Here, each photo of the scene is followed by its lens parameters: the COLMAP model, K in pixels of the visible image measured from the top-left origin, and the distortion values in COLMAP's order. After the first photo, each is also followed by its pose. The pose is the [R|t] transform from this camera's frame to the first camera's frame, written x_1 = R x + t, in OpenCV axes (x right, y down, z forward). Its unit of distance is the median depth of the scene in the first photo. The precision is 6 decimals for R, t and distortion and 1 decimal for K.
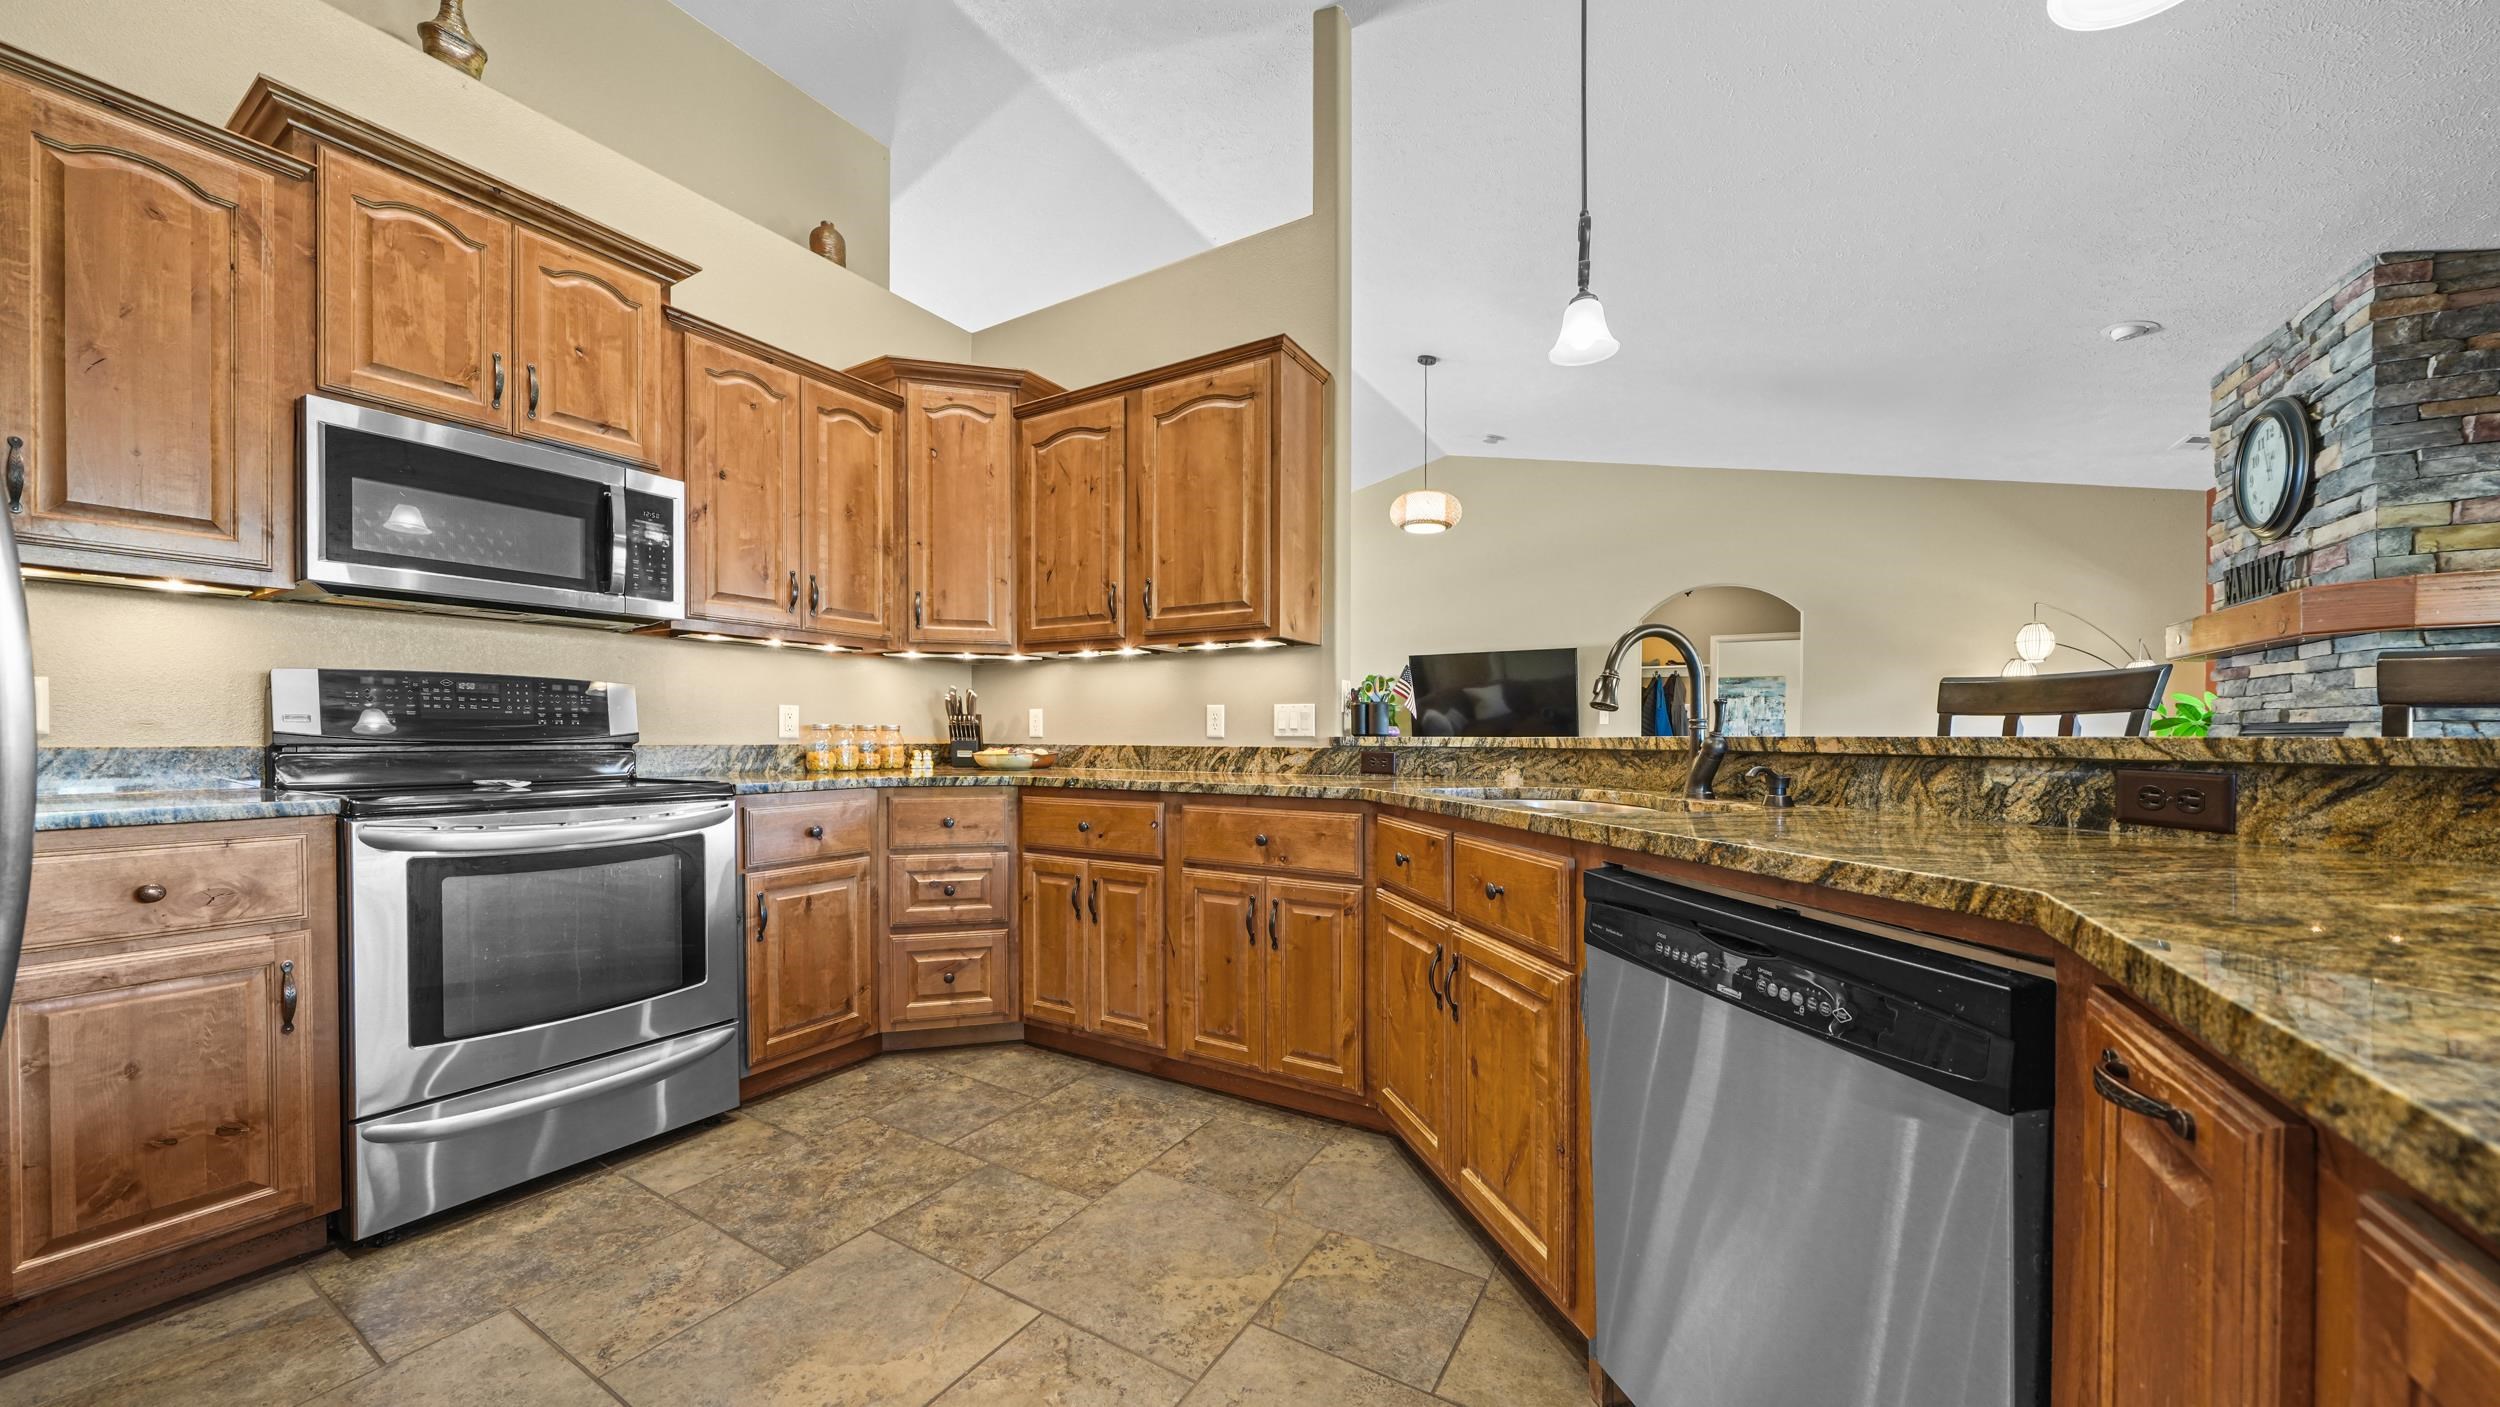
lens RADIAL K [[854.3, 0, 1249.9], [0, 854.3, 748.3], [0, 0, 1]] dist [-0.004035, -0.000019]
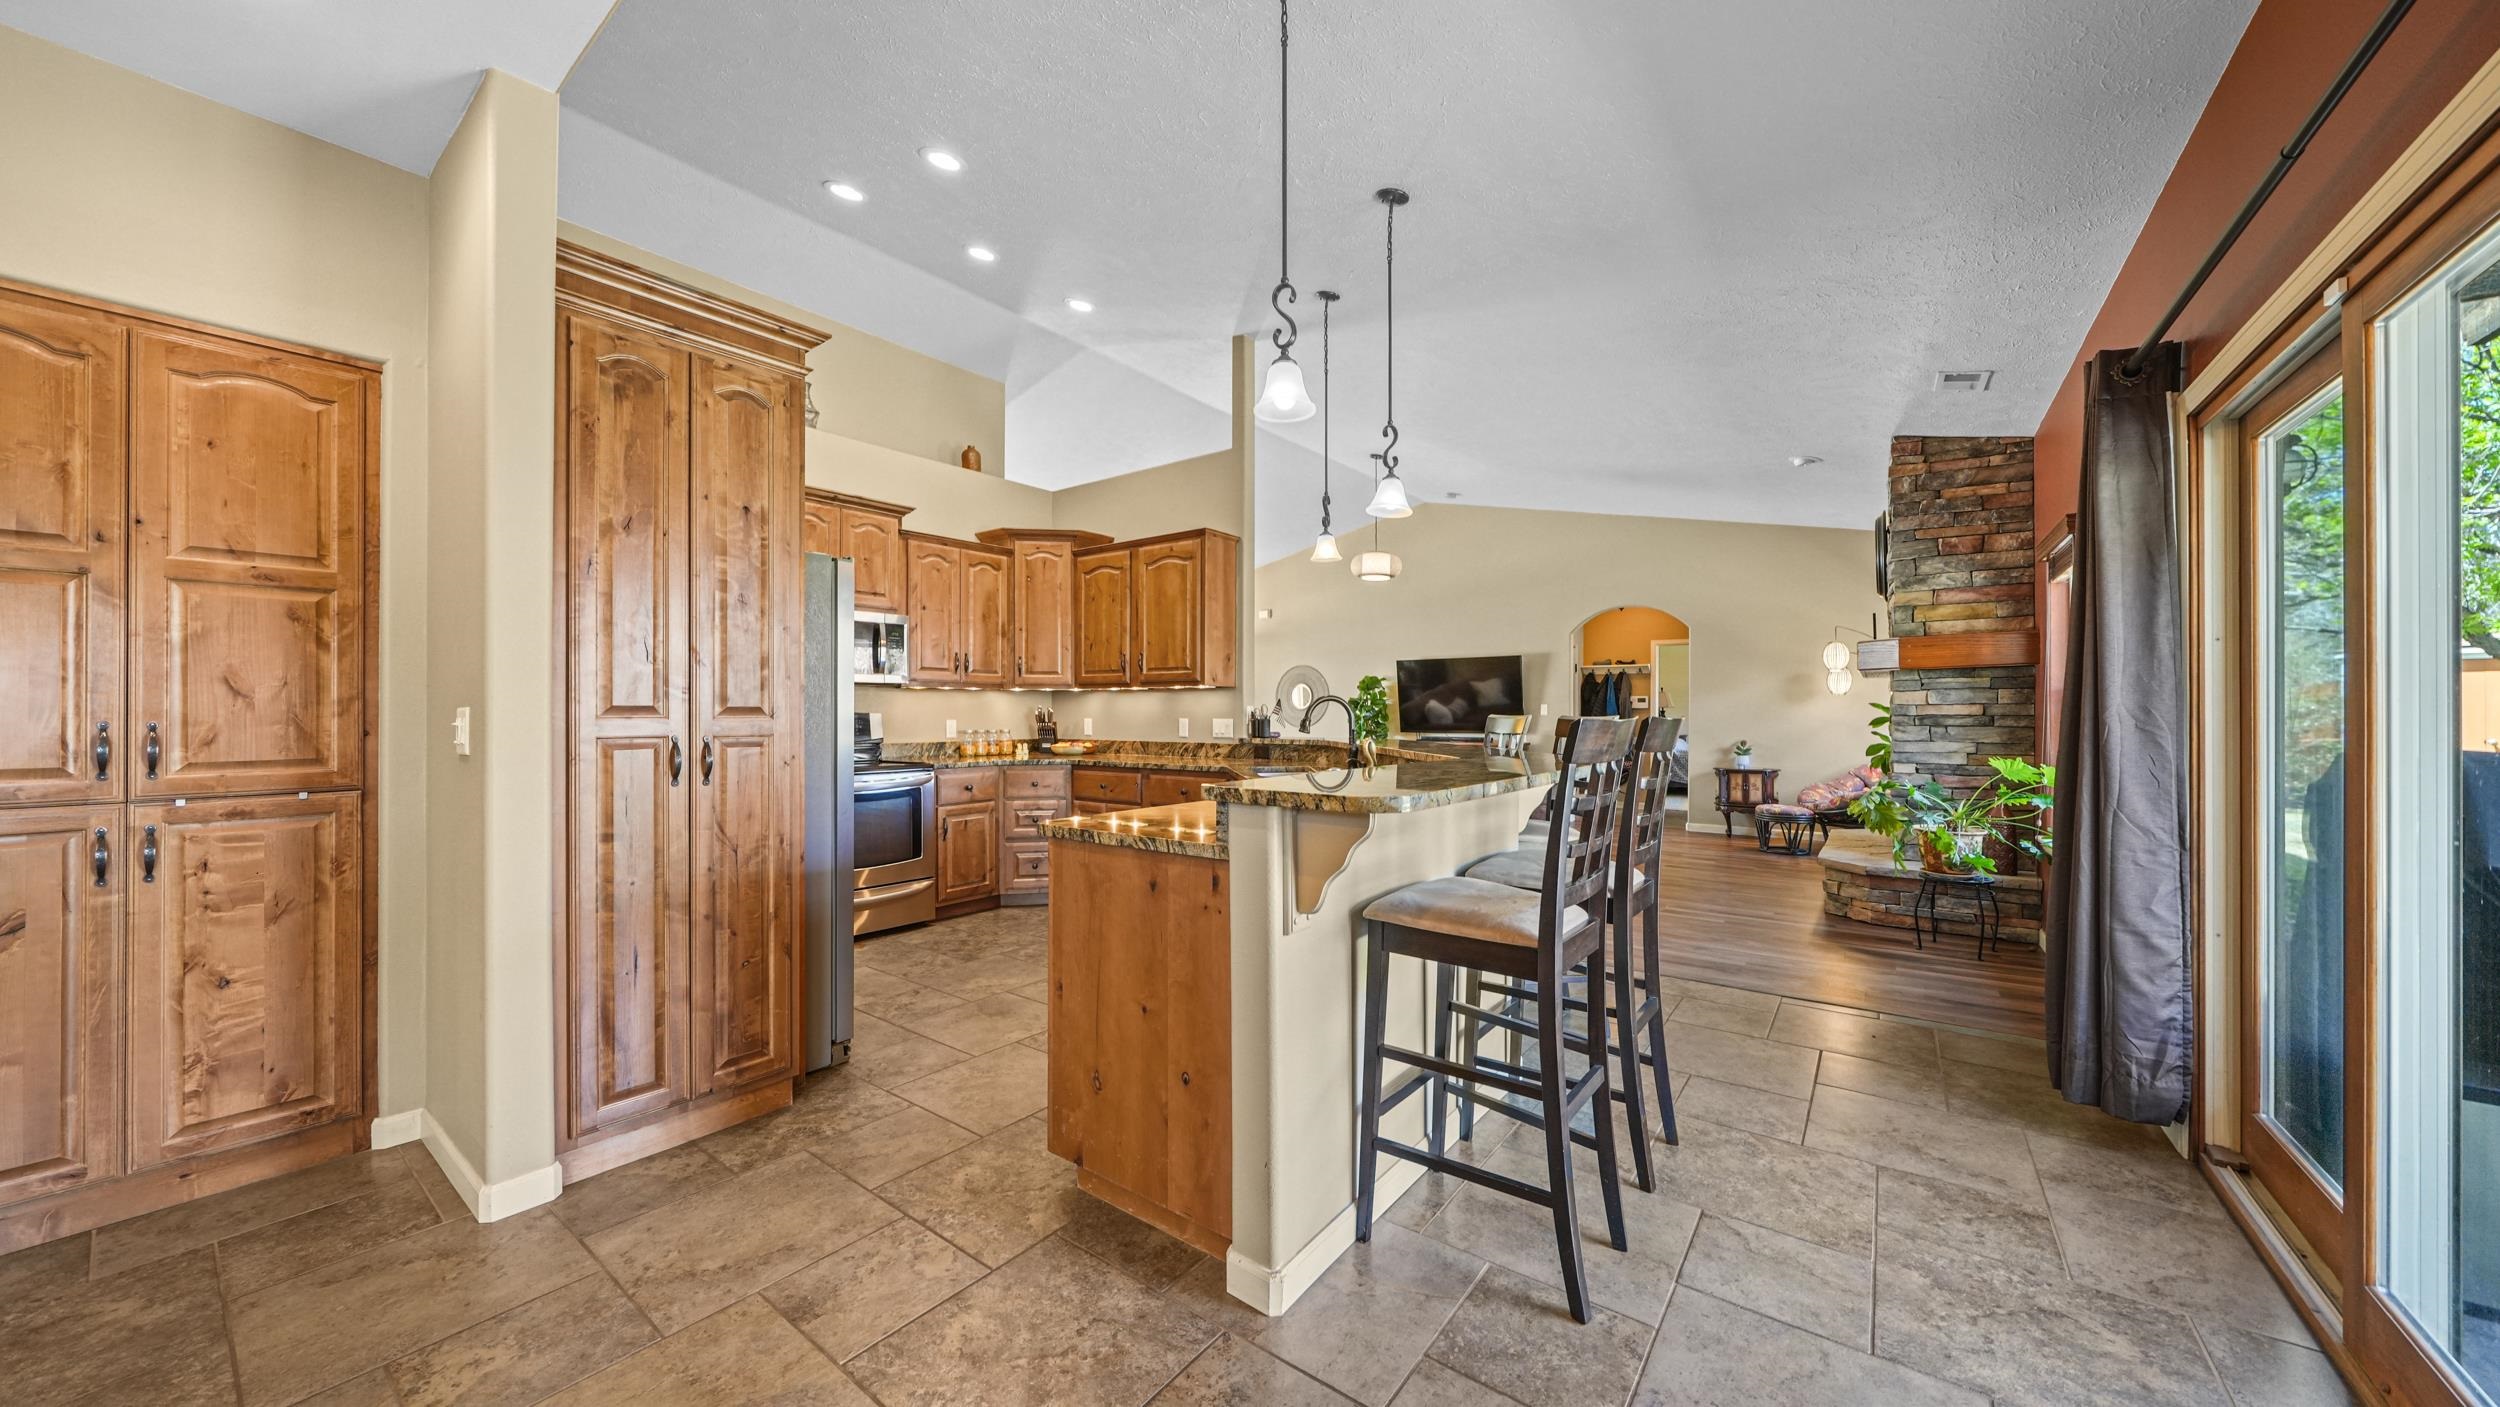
lens RADIAL K [[844.7, 0, 1255.7], [0, 844.7, 707.5], [0, 0, 1]] dist [0.000488, 0.000006]
pose [[0.994638, -0.005206, -0.103287, 0.301998], [0.003026, 0.999770, -0.021251, -0.038174], [0.103374, 0.020824, 0.994425, -0.750535]]
